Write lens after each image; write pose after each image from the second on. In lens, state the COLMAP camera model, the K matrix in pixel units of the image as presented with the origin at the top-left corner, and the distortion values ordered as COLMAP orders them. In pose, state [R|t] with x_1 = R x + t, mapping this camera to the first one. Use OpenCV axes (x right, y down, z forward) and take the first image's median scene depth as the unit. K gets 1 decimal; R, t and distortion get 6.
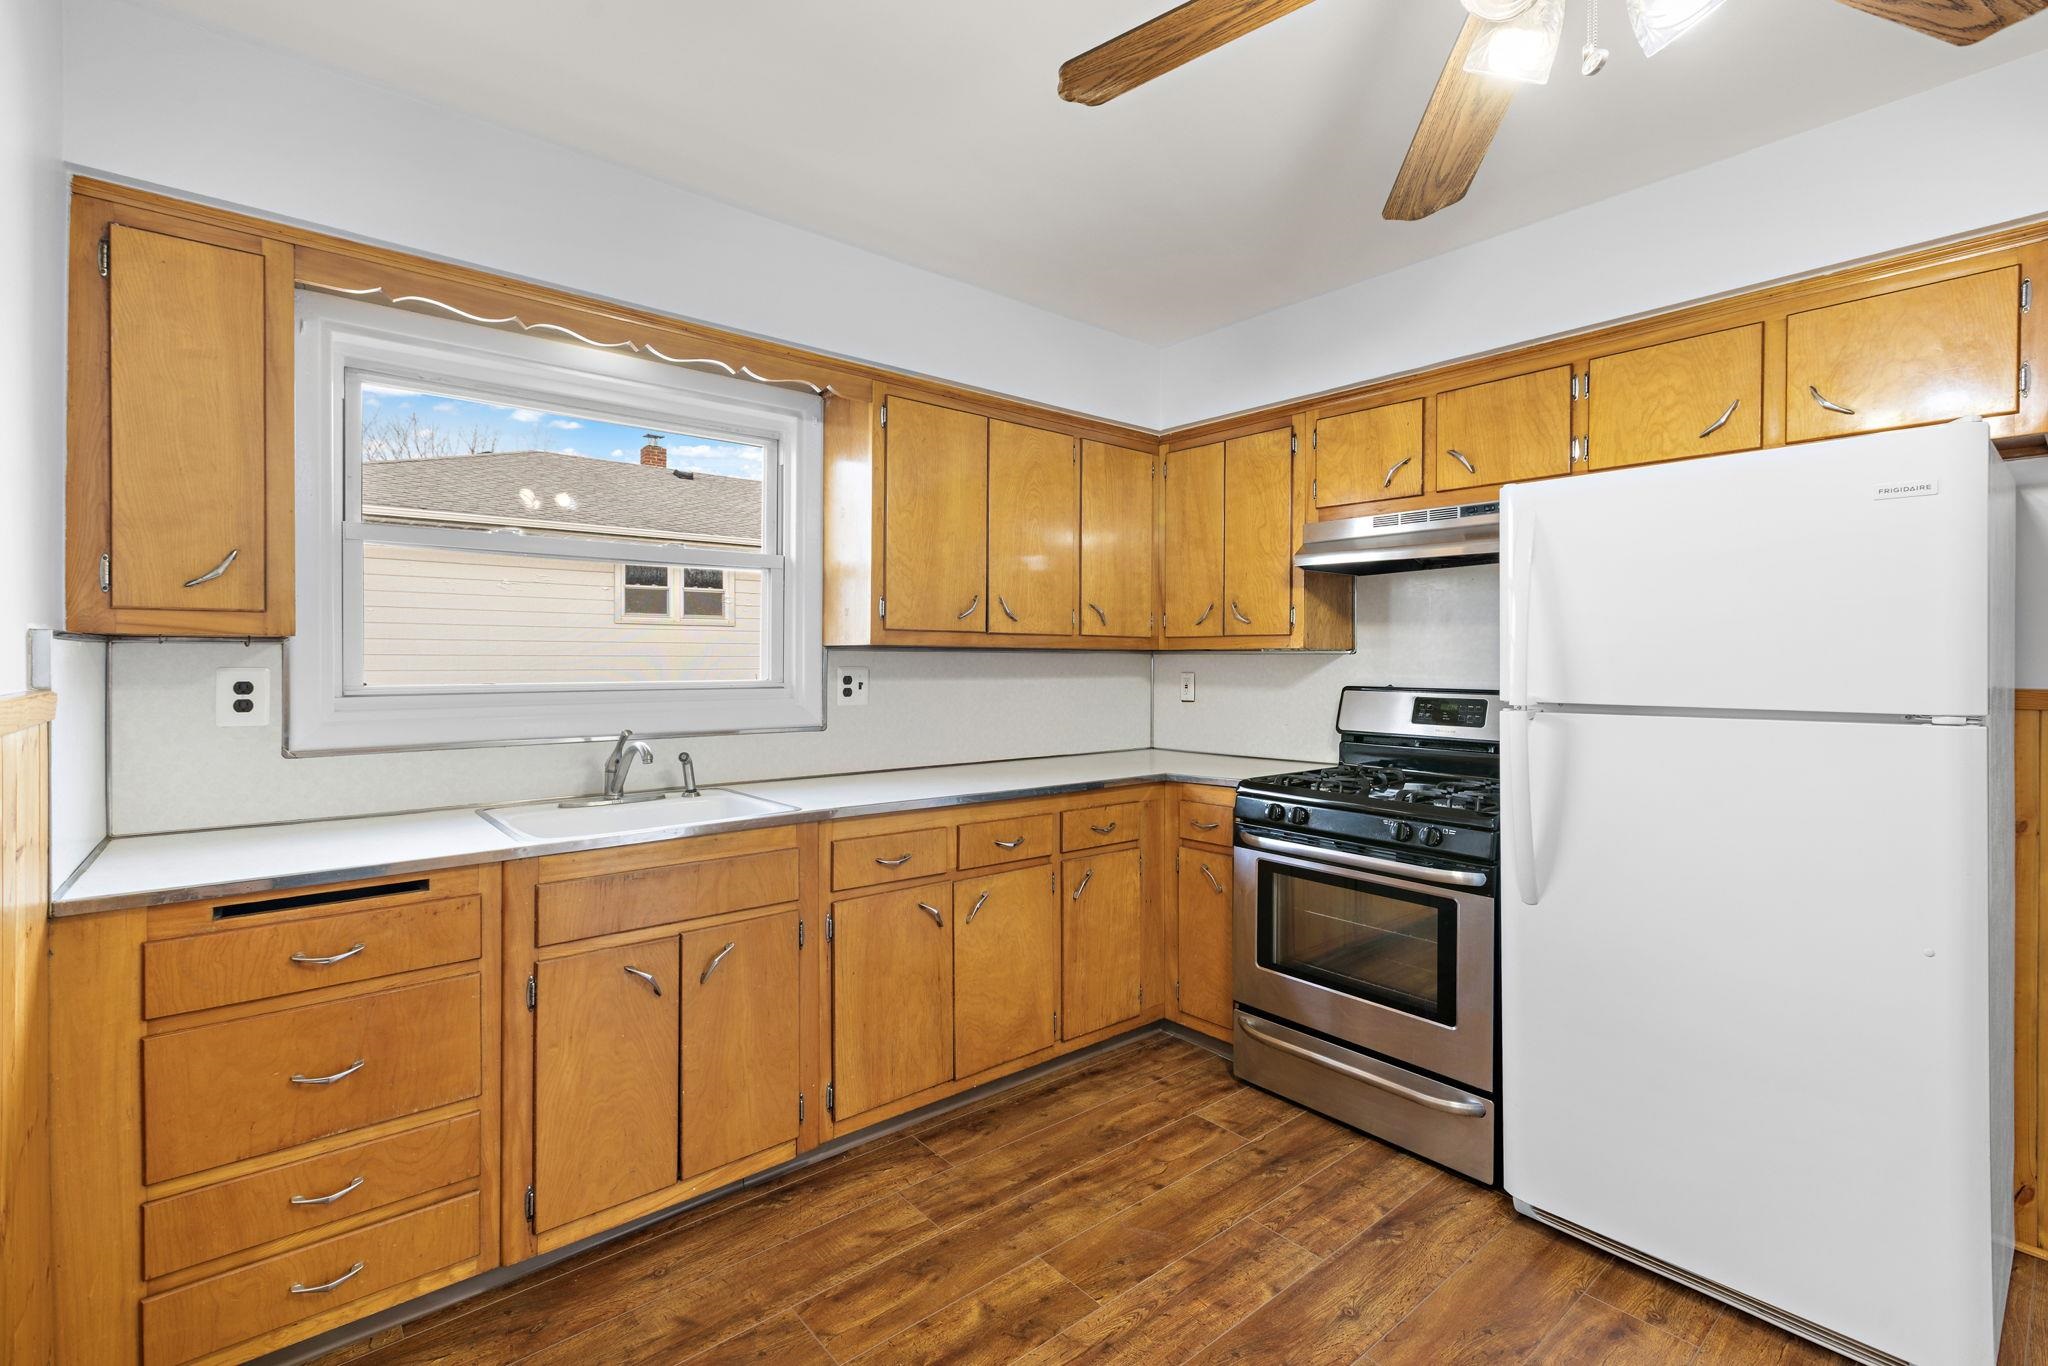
lens RADIAL K [[911.0, 0, 1019.6], [0, 911.0, 666.3], [0, 0, 1]] dist [0.000485, 0.000179]
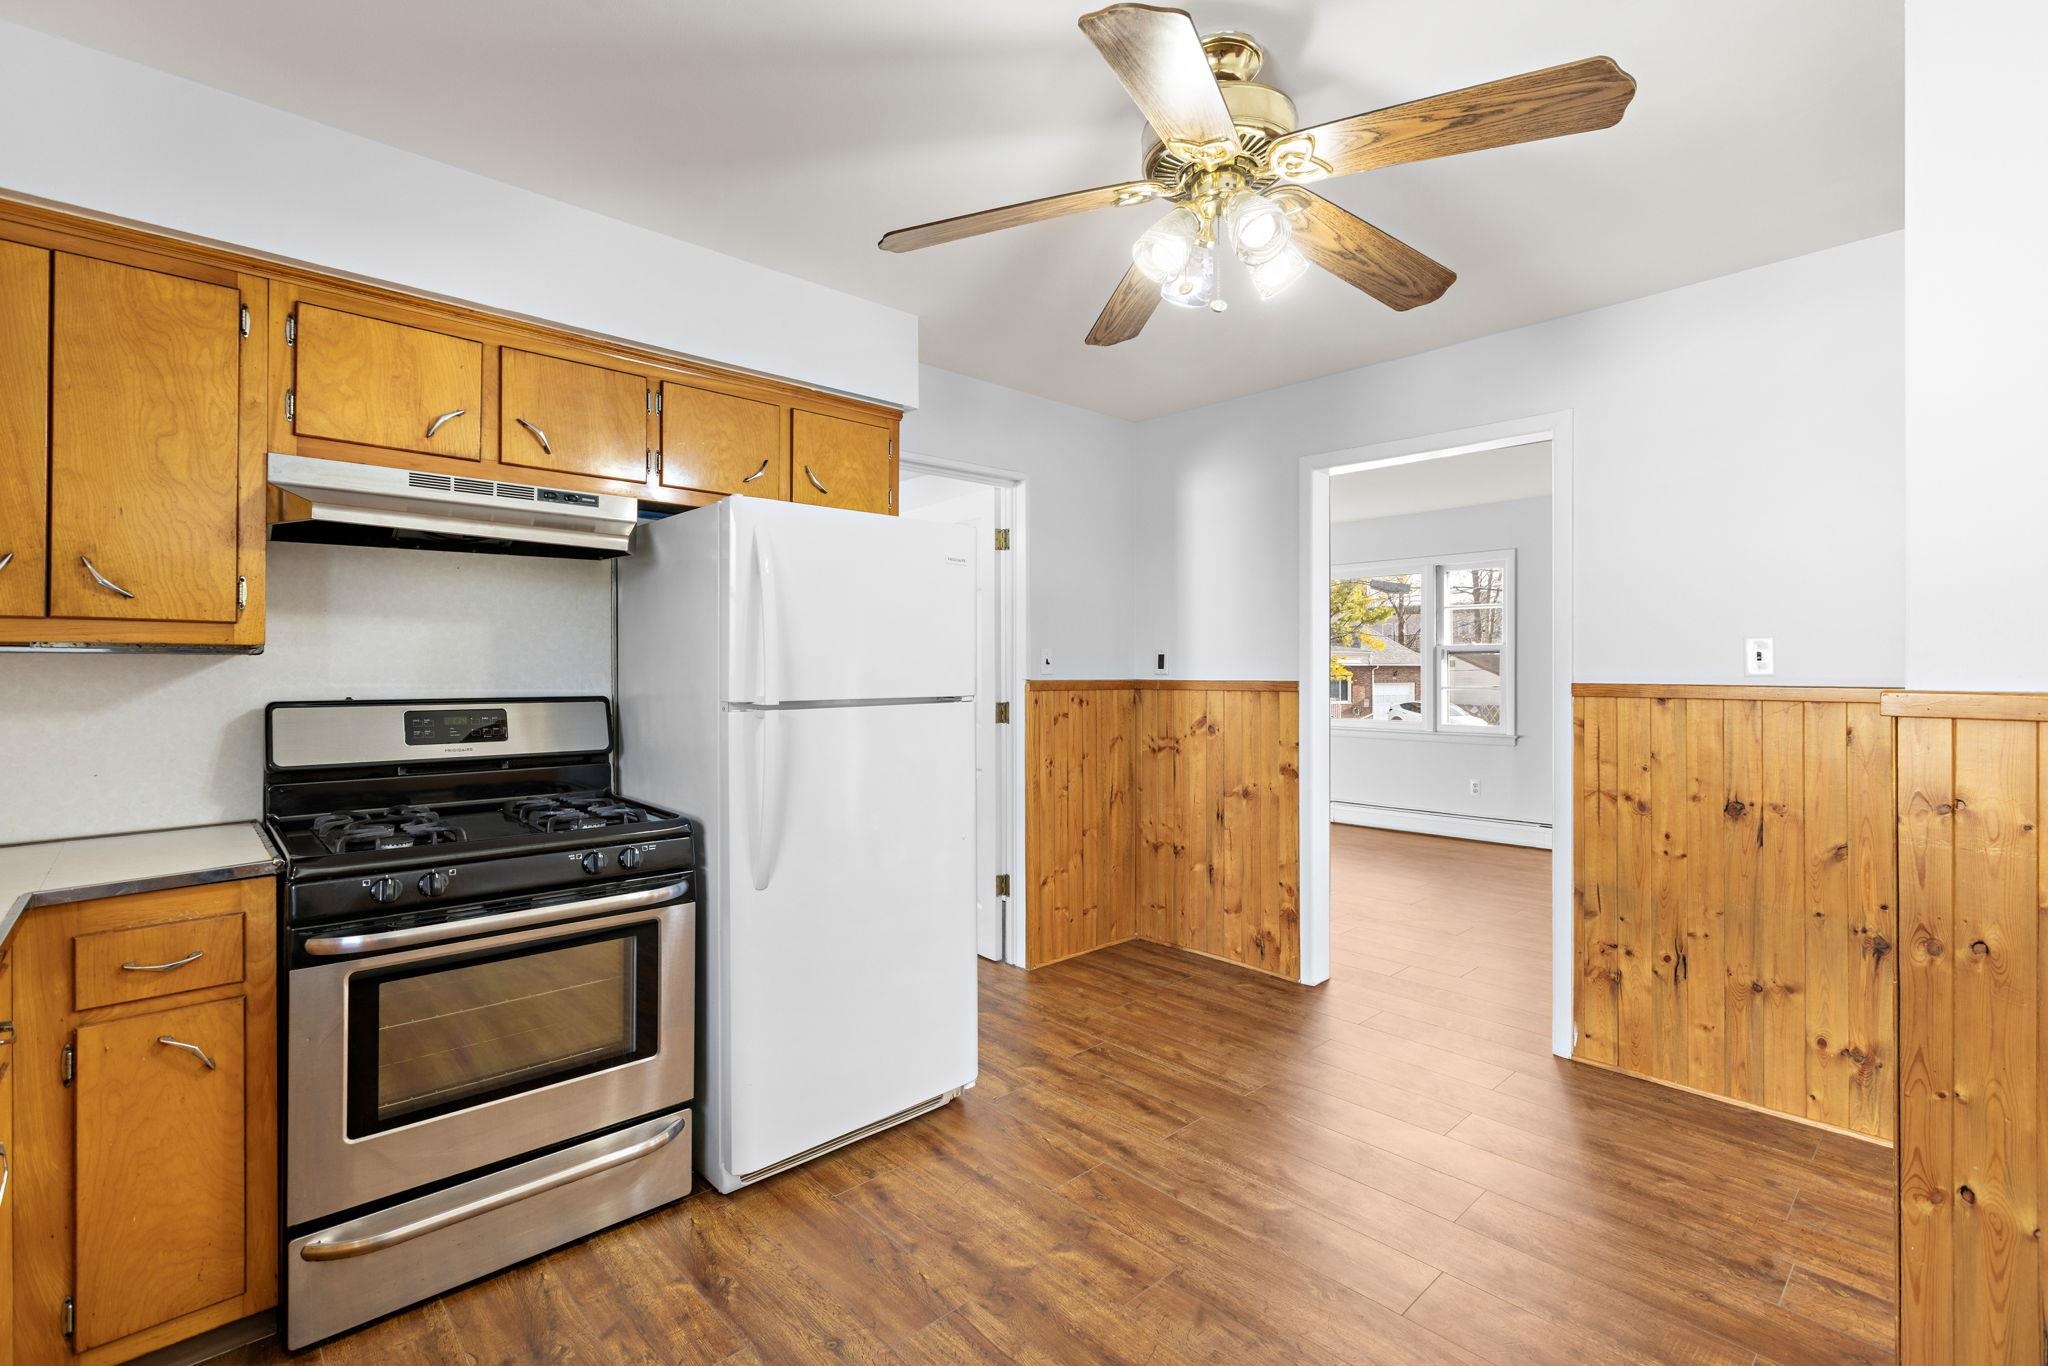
lens RADIAL K [[914.1, 0, 1021.4], [0, 914.1, 663.3], [0, 0, 1]] dist [0.002097, 0.000108]
pose [[-0.049135, 0.003520, 0.998786, -0.474029], [0.007344, 0.999968, -0.003163, -0.000936], [-0.998765, 0.007179, -0.049159, 0.656290]]
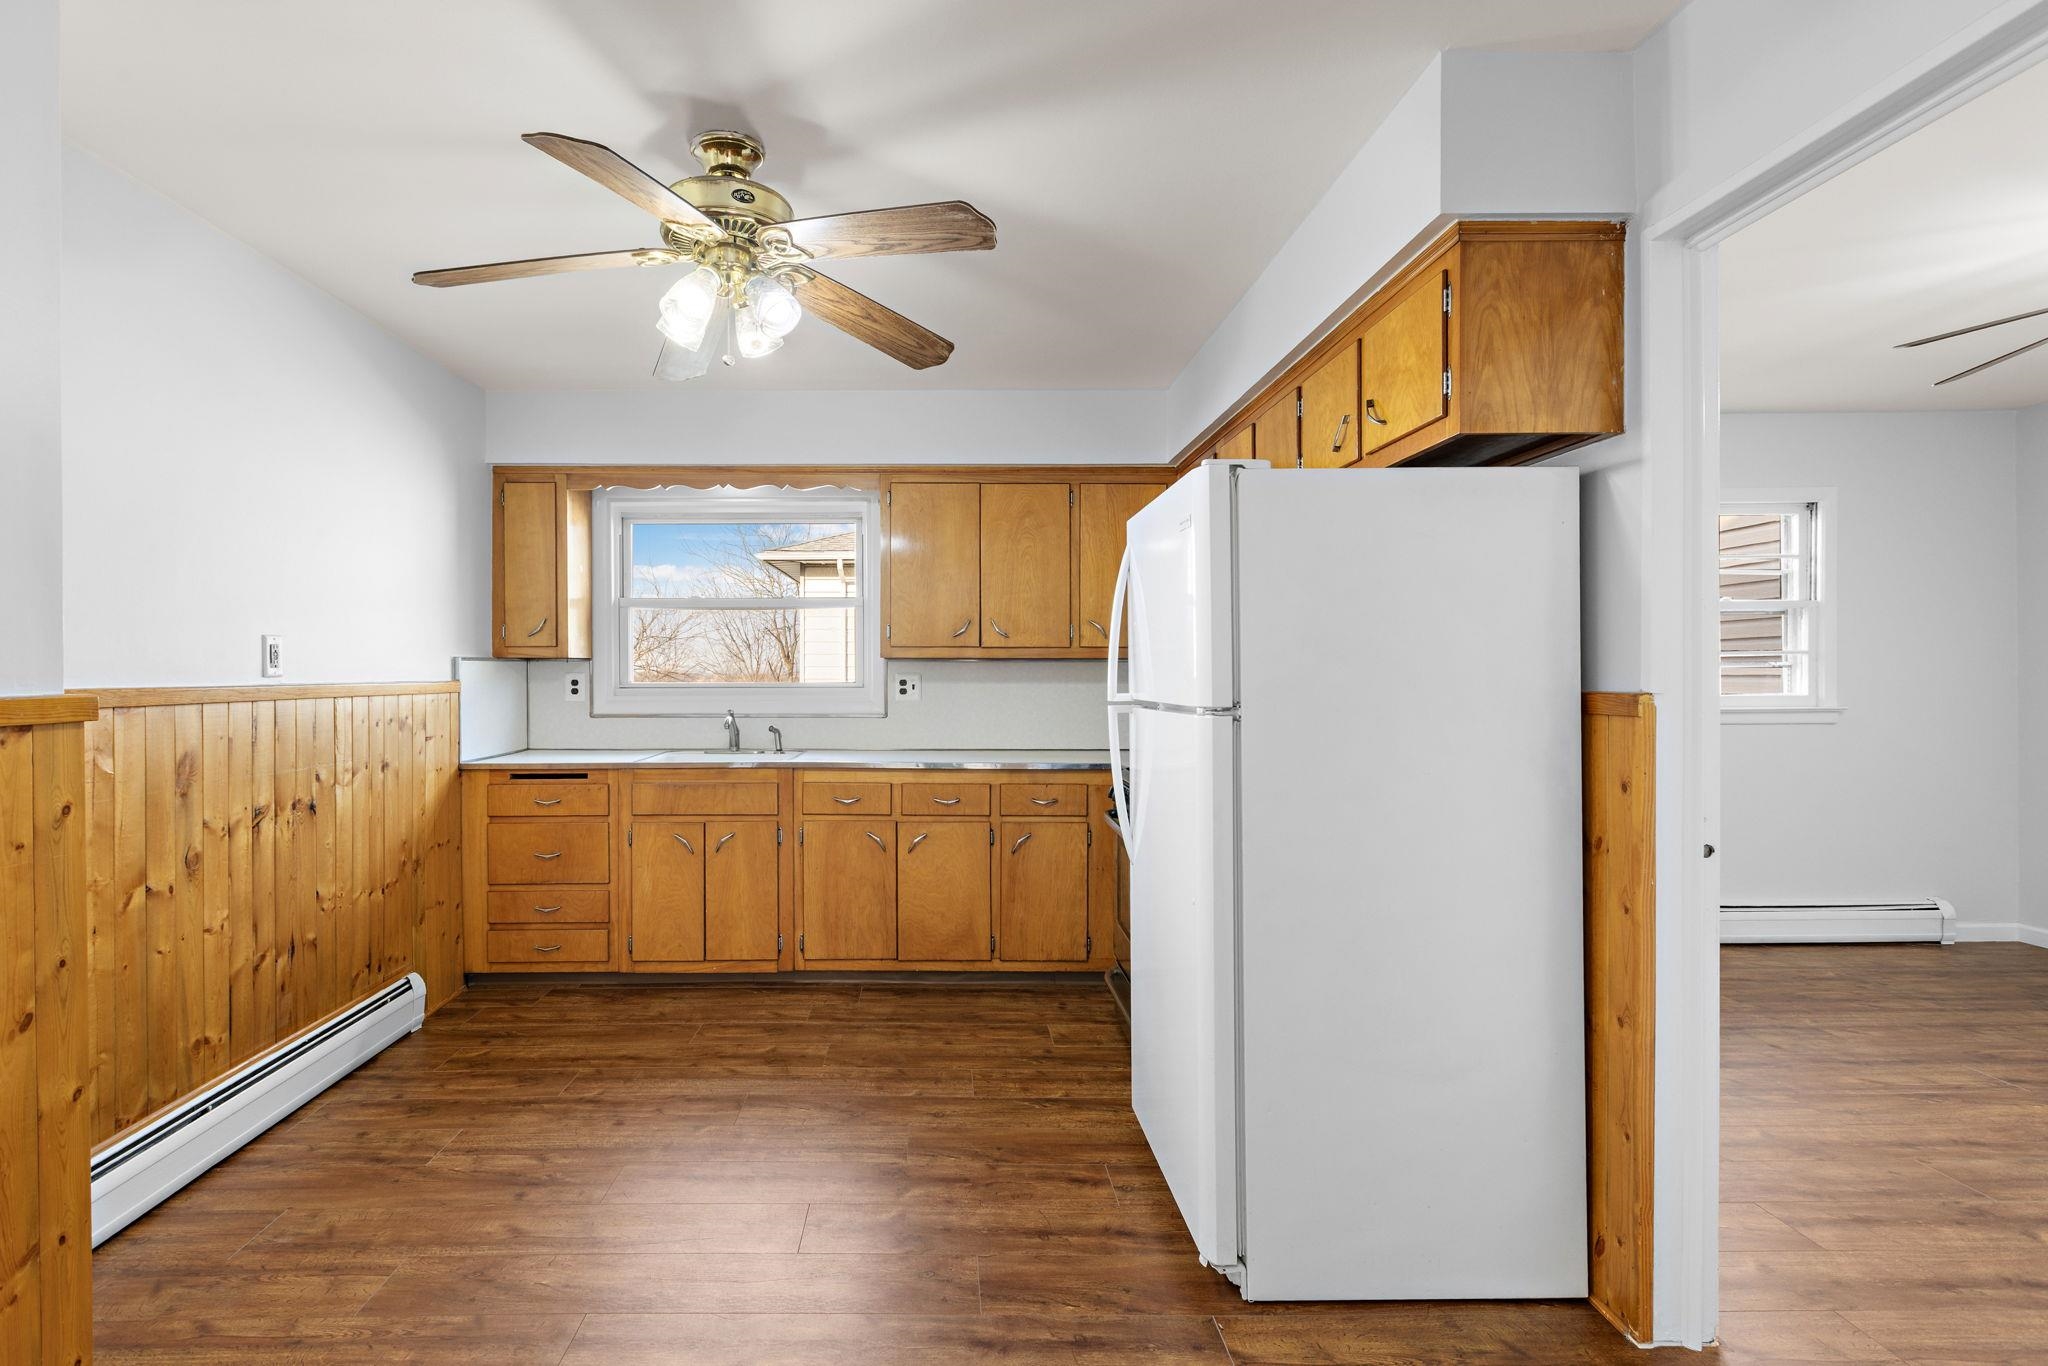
lens RADIAL K [[977.5, 0, 950.2], [0, 977.5, 676.8], [0, 0, 1]] dist [-0.000945, -0.000261]
pose [[0.771238, 0.000751, -0.636546, 1.065203], [-0.001836, 0.999998, -0.001045, 0.009469], [0.636544, 0.001975, 0.771238, -0.150165]]
